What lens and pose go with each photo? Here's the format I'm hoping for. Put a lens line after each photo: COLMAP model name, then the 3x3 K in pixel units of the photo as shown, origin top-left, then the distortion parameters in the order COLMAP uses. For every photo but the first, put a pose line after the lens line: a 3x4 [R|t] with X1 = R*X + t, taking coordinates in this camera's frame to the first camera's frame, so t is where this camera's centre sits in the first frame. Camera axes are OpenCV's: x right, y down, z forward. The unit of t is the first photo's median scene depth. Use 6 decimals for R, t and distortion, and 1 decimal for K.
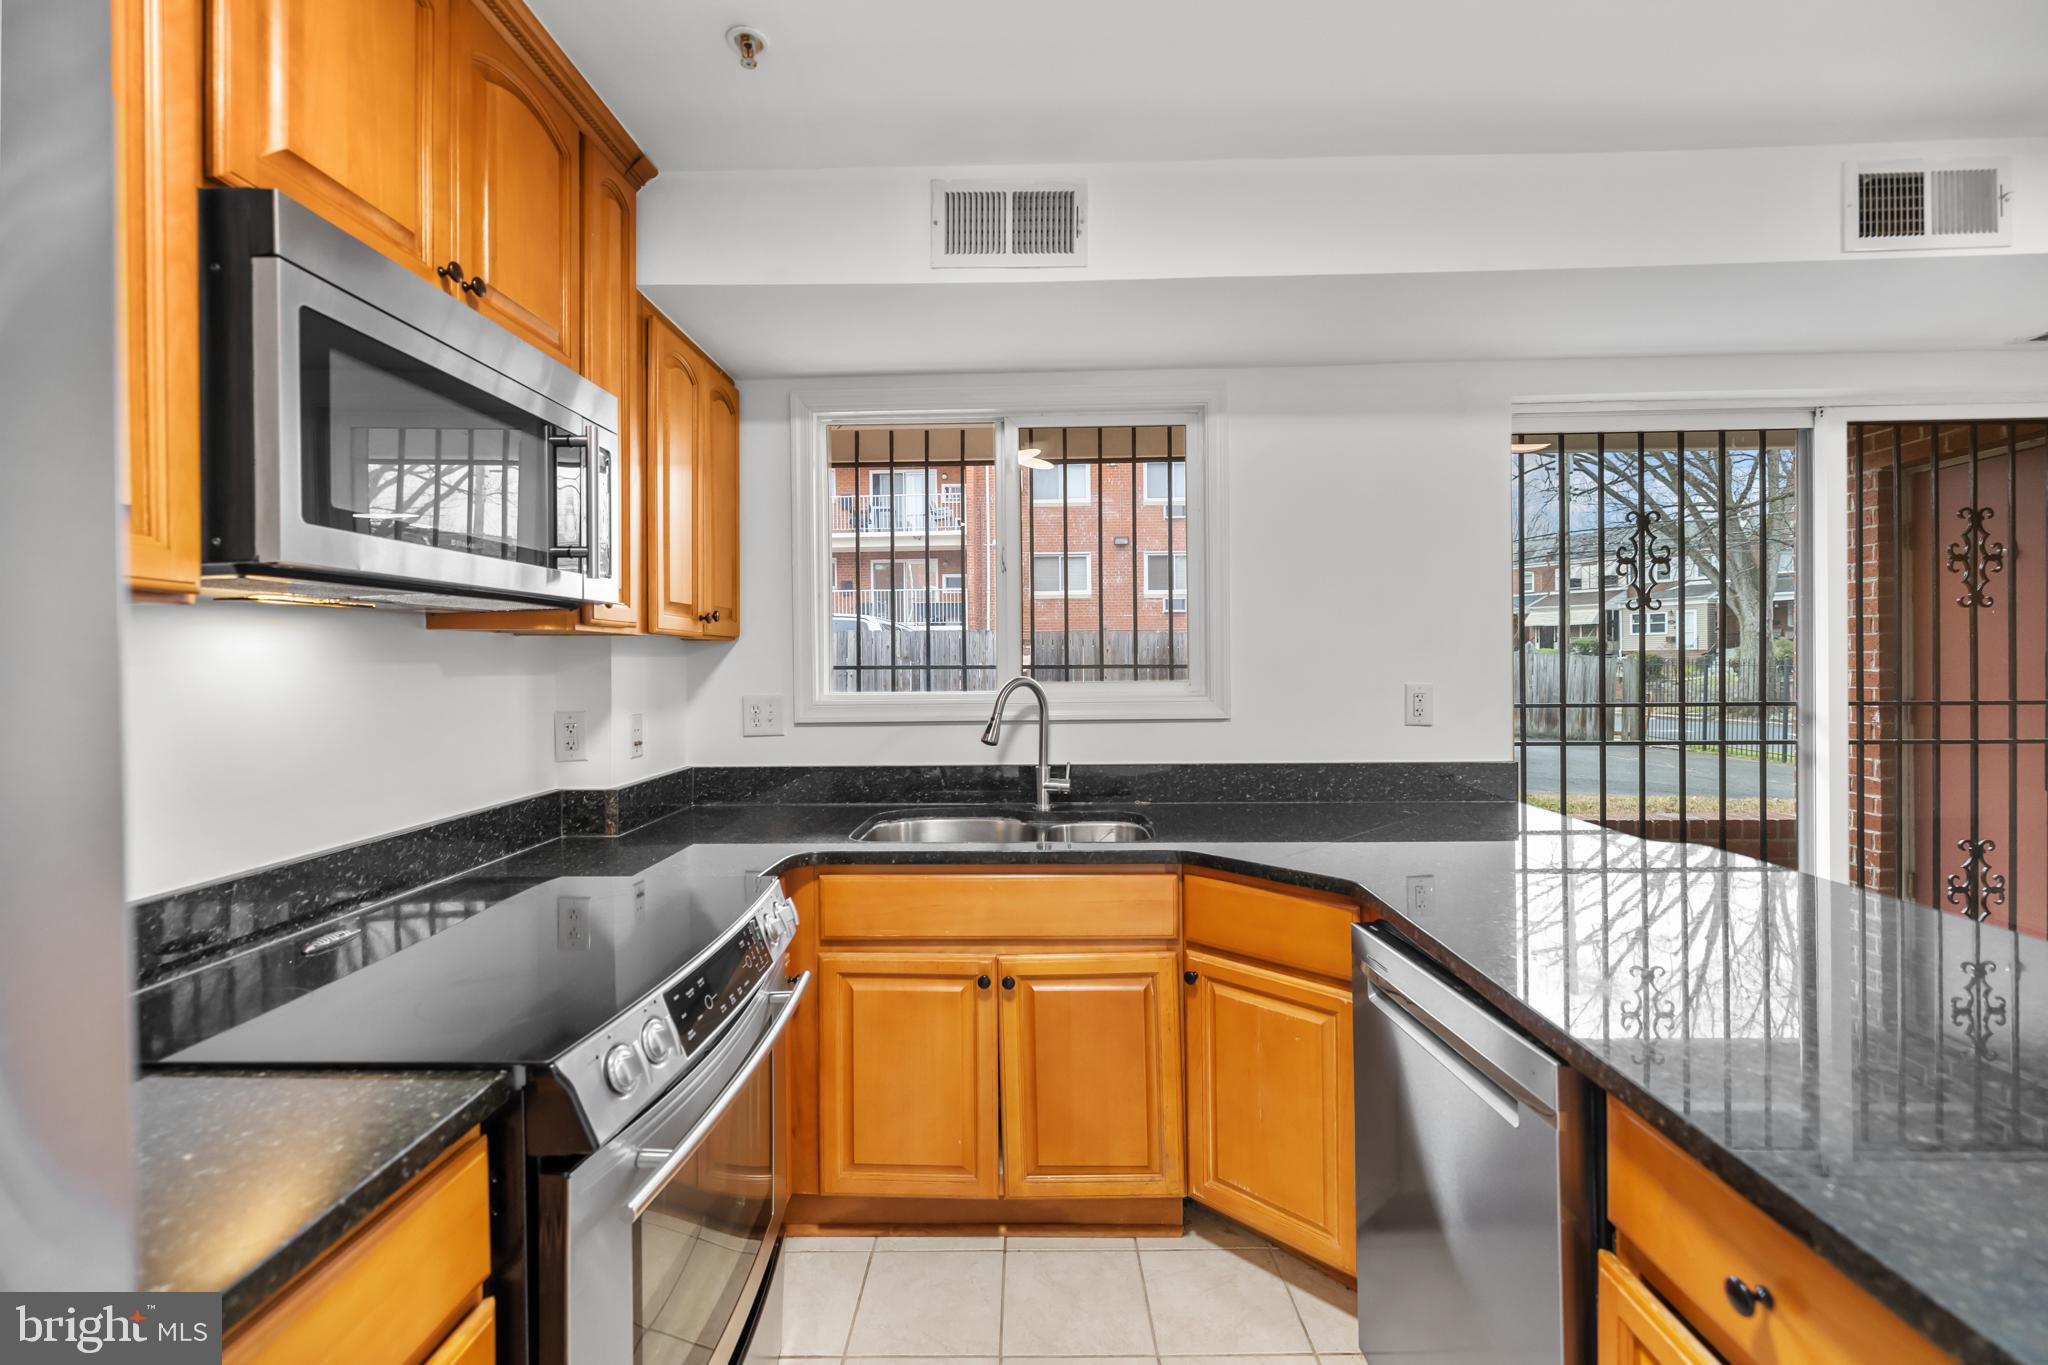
lens RADIAL K [[883.3, 0, 1042.6], [0, 883.3, 685.6], [0, 0, 1]] dist [0.000748, 0.000371]
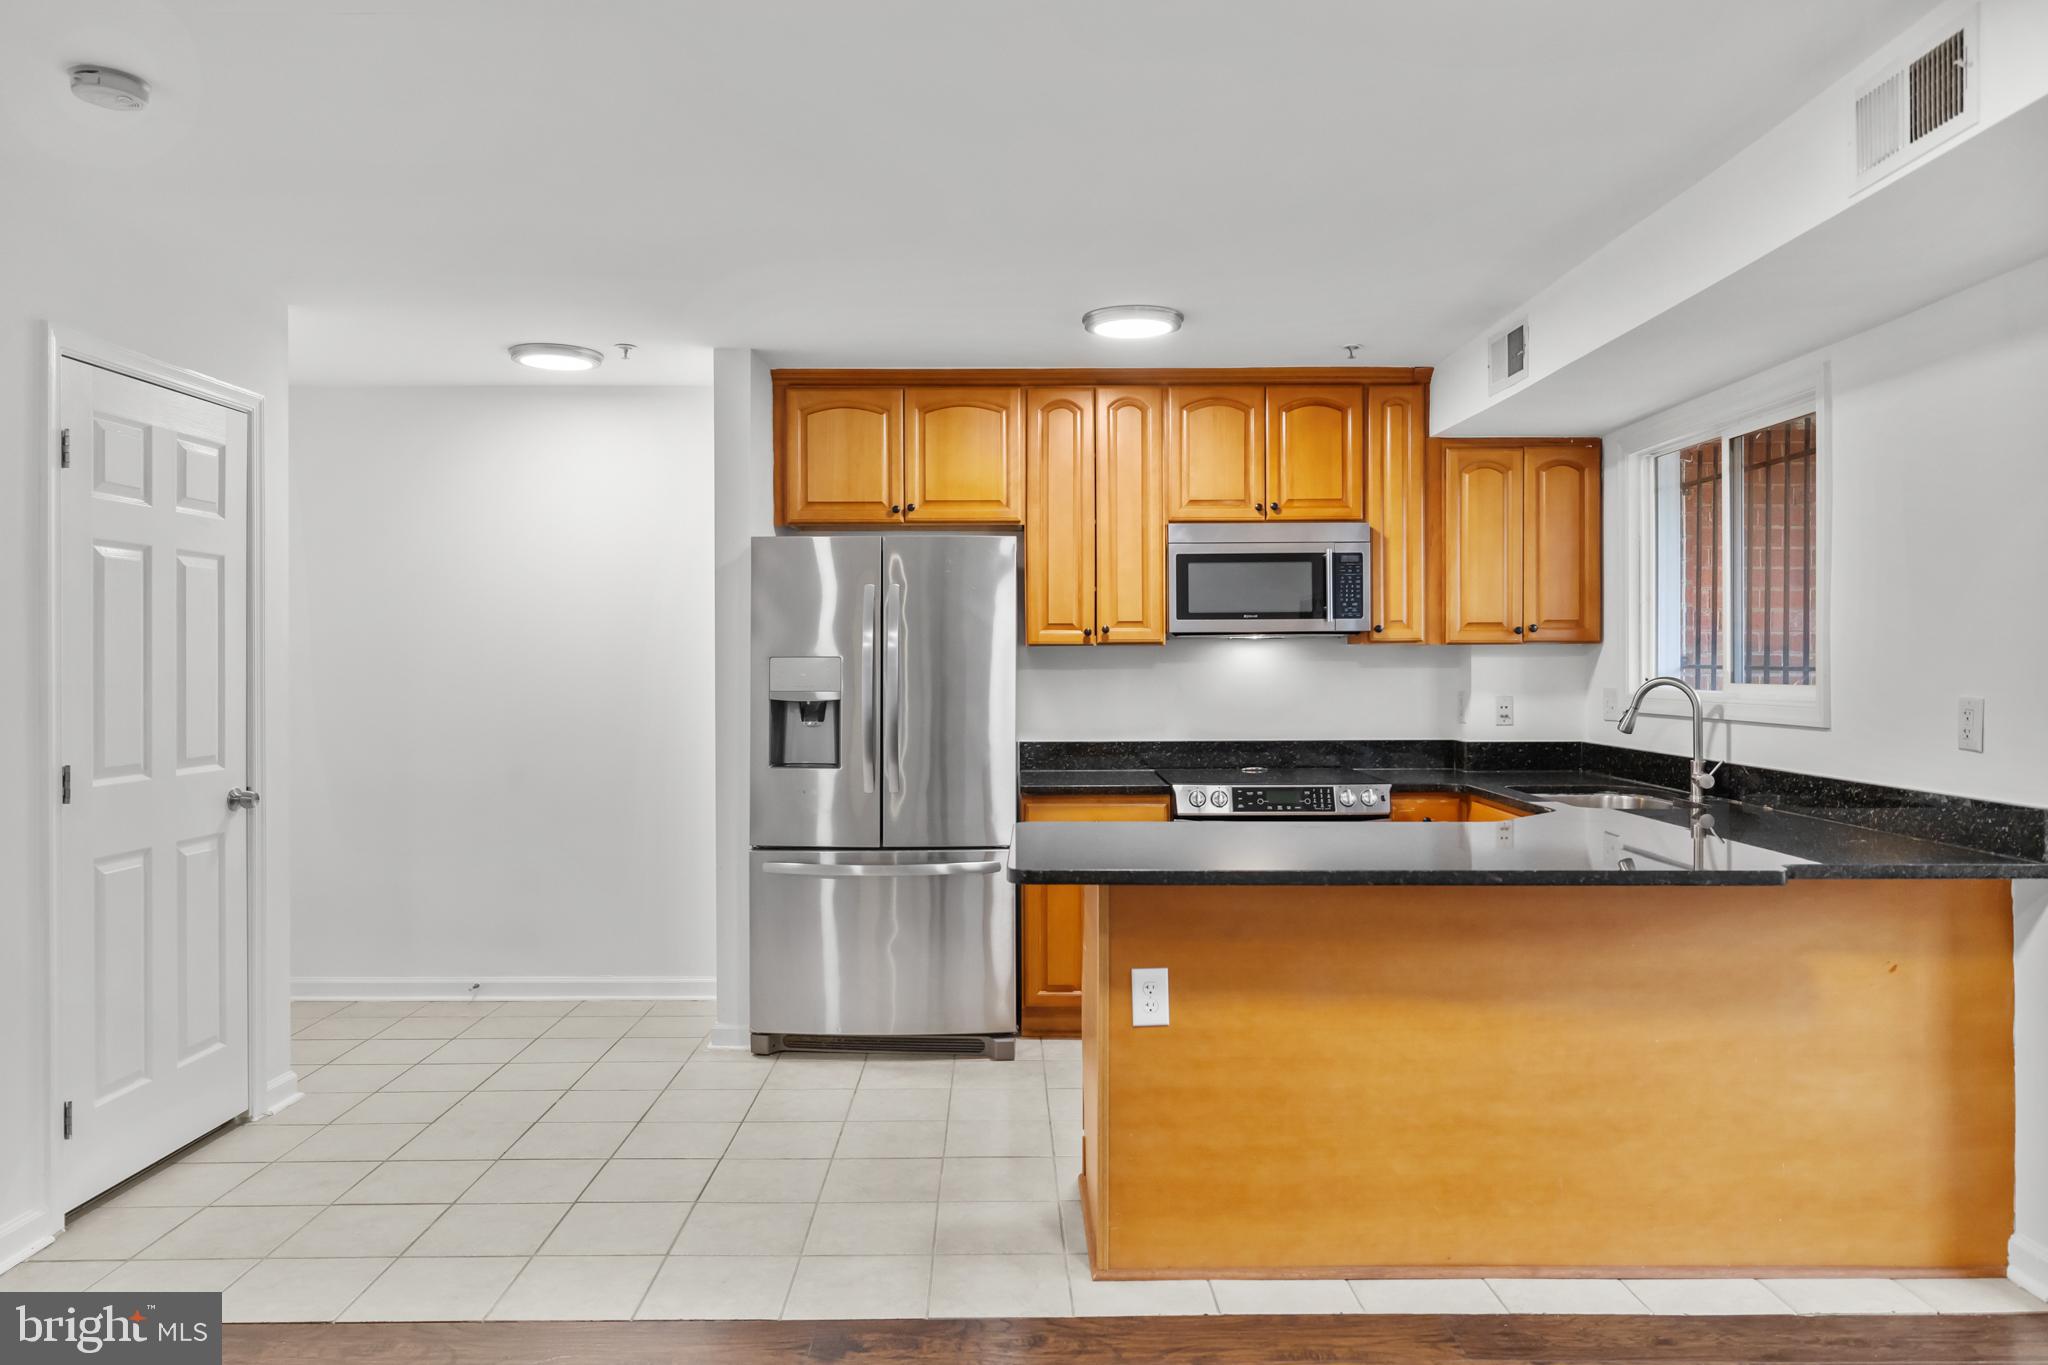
lens RADIAL K [[1351.2, 0, 1007.6], [0, 1351.2, 653.4], [0, 0, 1]] dist [-0.003416, 0.001843]
pose [[-0.002852, 0.005599, -0.999980, 1.649339], [-0.021101, 0.999761, 0.005658, -0.030682], [0.999773, 0.021117, -0.002734, 0.157618]]
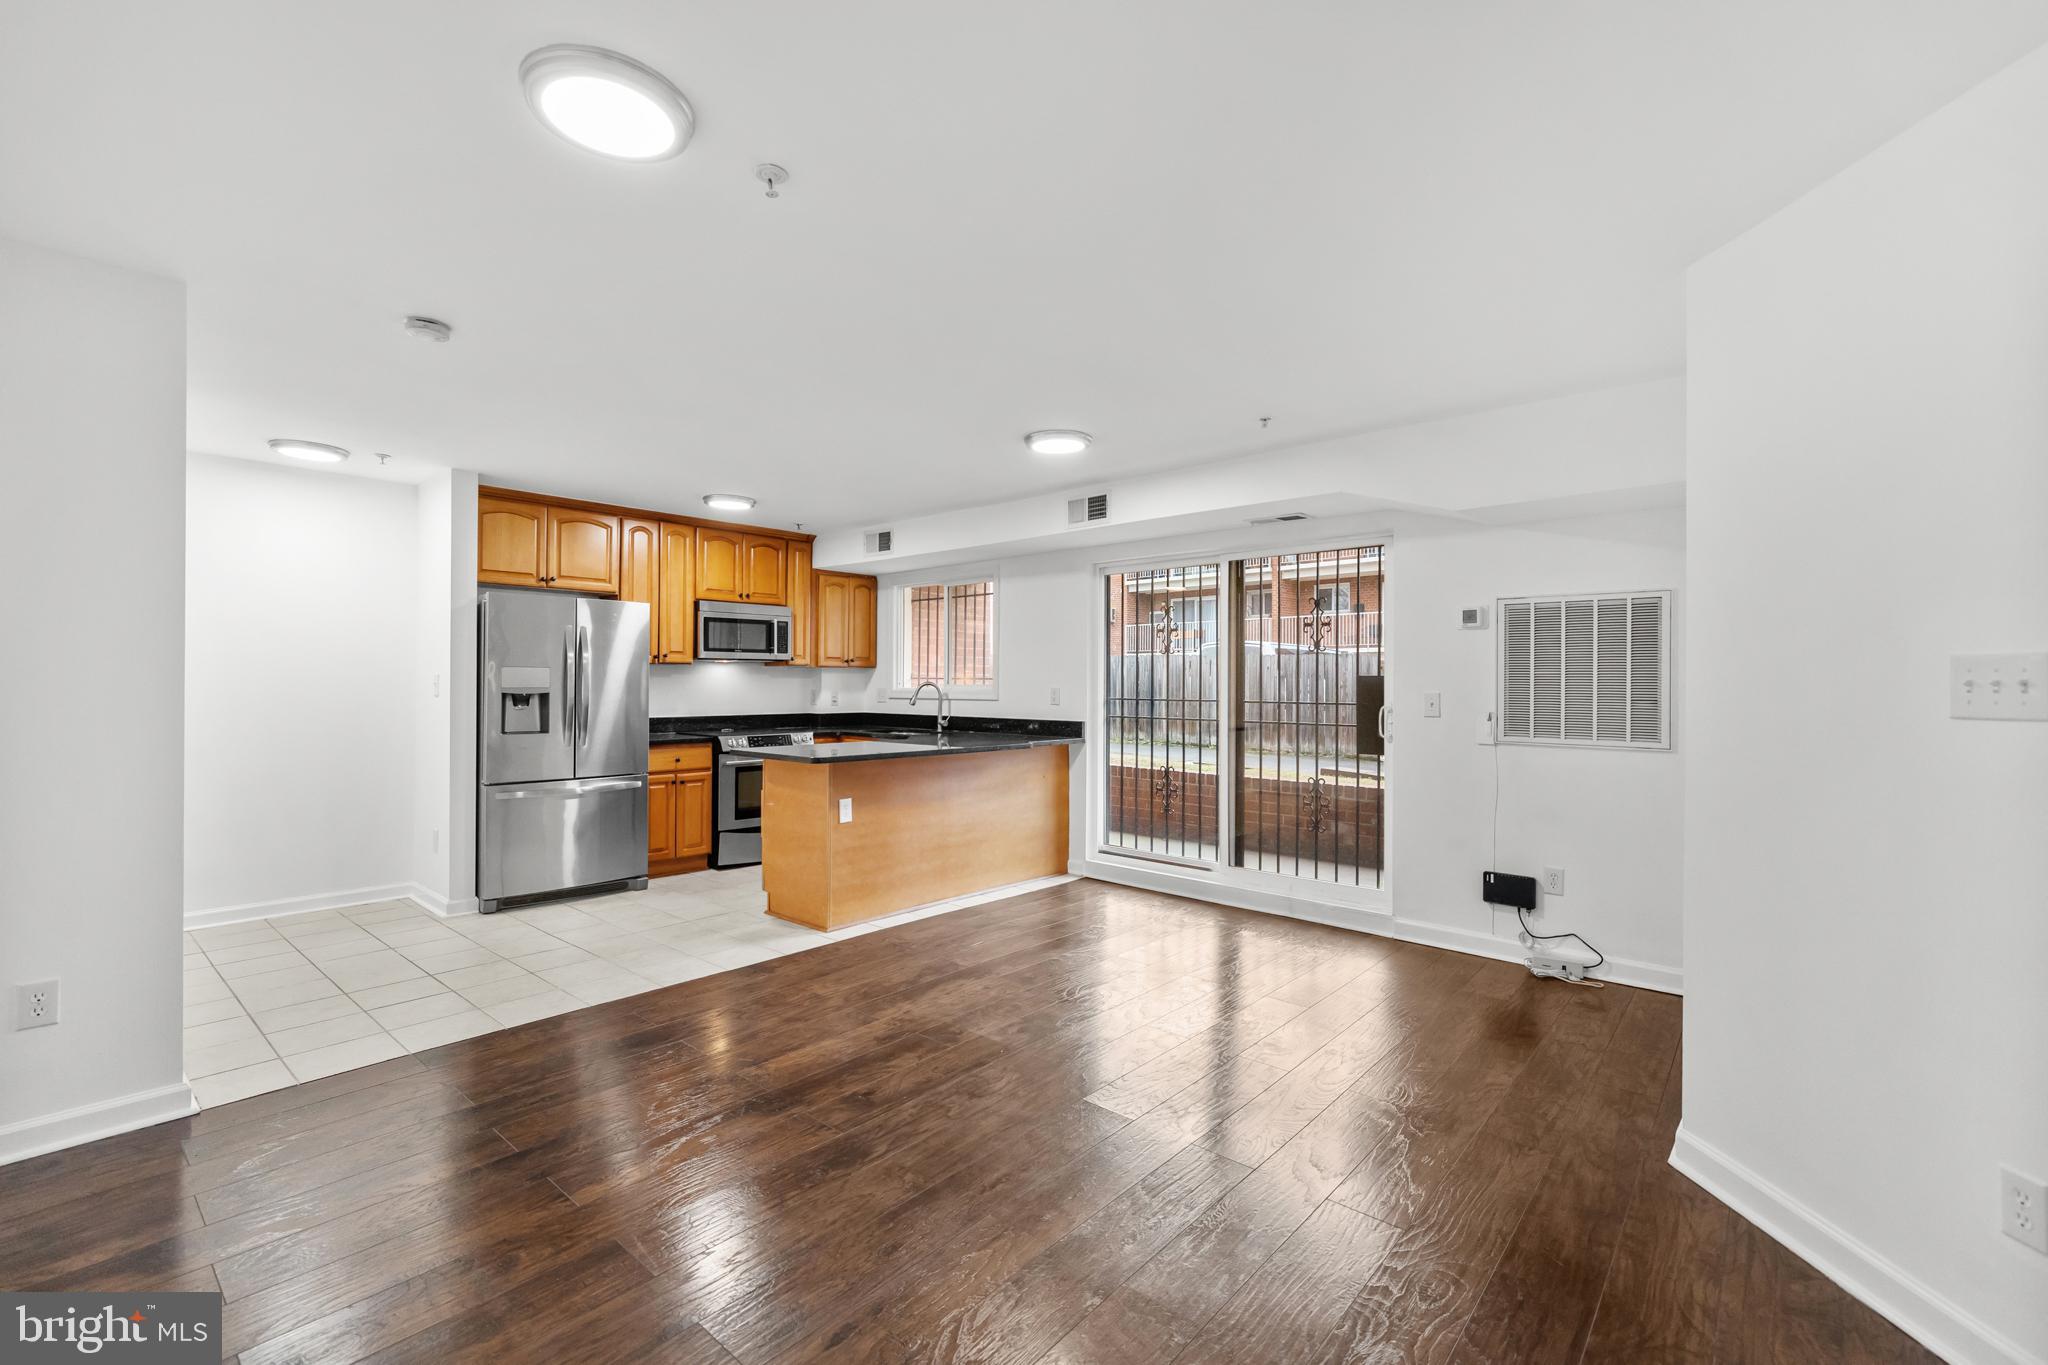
lens RADIAL K [[883.3, 0, 1026.5], [0, 883.3, 671.4], [0, 0, 1]] dist [0.000748, 0.000371]
pose [[0.746321, 0.005346, -0.665564, 1.973773], [-0.028852, 0.999288, -0.024326, 0.015007], [0.664960, 0.037358, 0.745944, -0.825675]]
